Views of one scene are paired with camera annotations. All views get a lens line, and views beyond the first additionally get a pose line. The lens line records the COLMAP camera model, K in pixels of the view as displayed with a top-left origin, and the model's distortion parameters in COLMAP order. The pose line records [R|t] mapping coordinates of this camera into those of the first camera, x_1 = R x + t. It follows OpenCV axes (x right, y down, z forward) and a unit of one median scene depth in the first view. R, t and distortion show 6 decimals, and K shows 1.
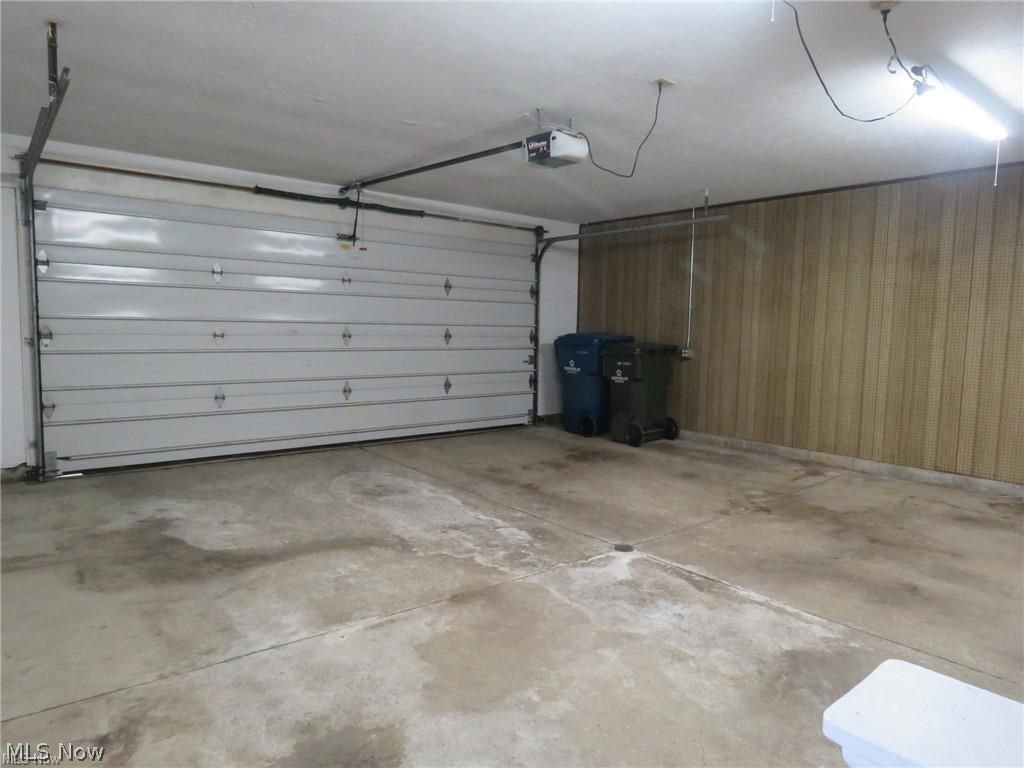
lens RADIAL K [[655.9, 0, 513.2], [0, 655.9, 384.2], [0, 0, 1]] dist [-0.009100, -0.001941]
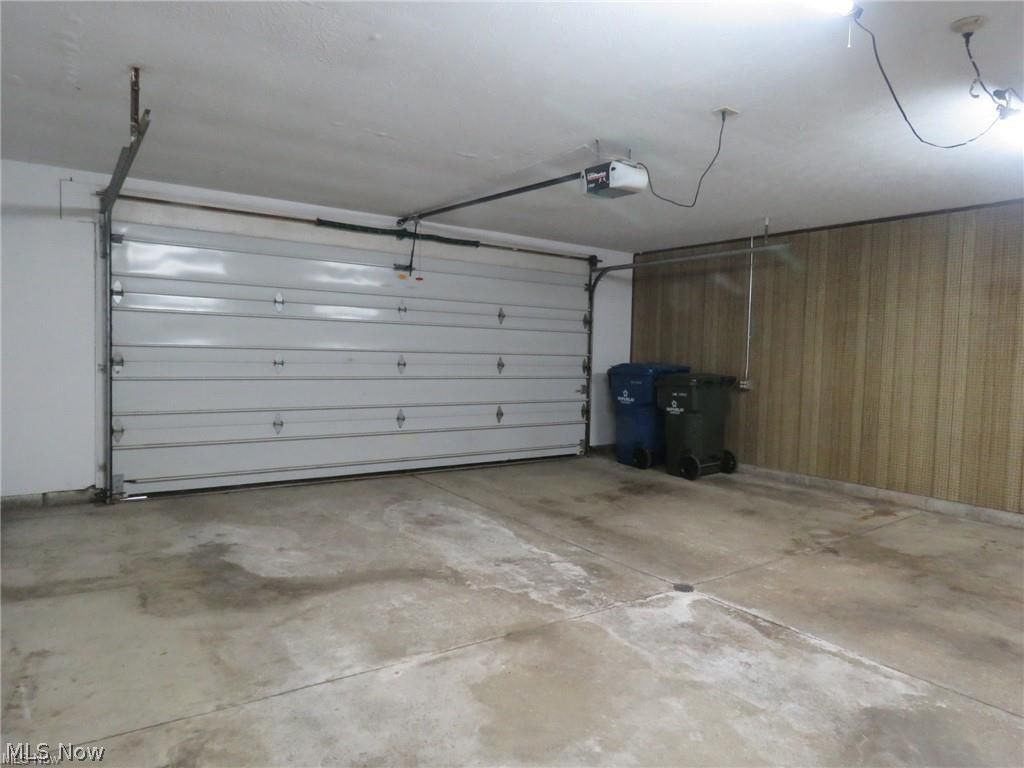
lens RADIAL K [[655.9, 0, 512.7], [0, 655.9, 385.0], [0, 0, 1]] dist [-0.009100, -0.001941]
pose [[0.997228, 0.009738, -0.073773, -0.011364], [-0.012713, 0.999120, -0.039964, -0.005228], [0.073319, 0.040791, 0.996474, 0.009238]]
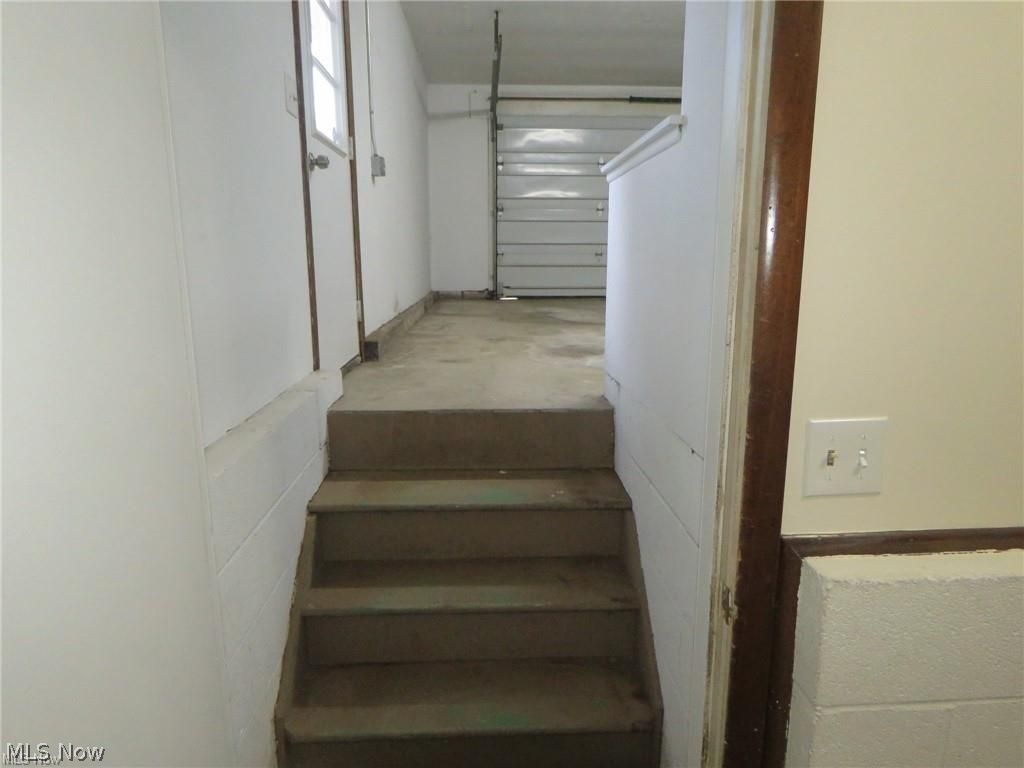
lens RADIAL K [[655.9, 0, 516.5], [0, 655.9, 383.4], [0, 0, 1]] dist [-0.009100, -0.001941]
pose [[0.800313, 0.097521, -0.591599, 0.335669], [-0.039269, 0.993091, 0.110582, 0.177821], [0.598296, -0.065269, 0.798613, -0.320937]]
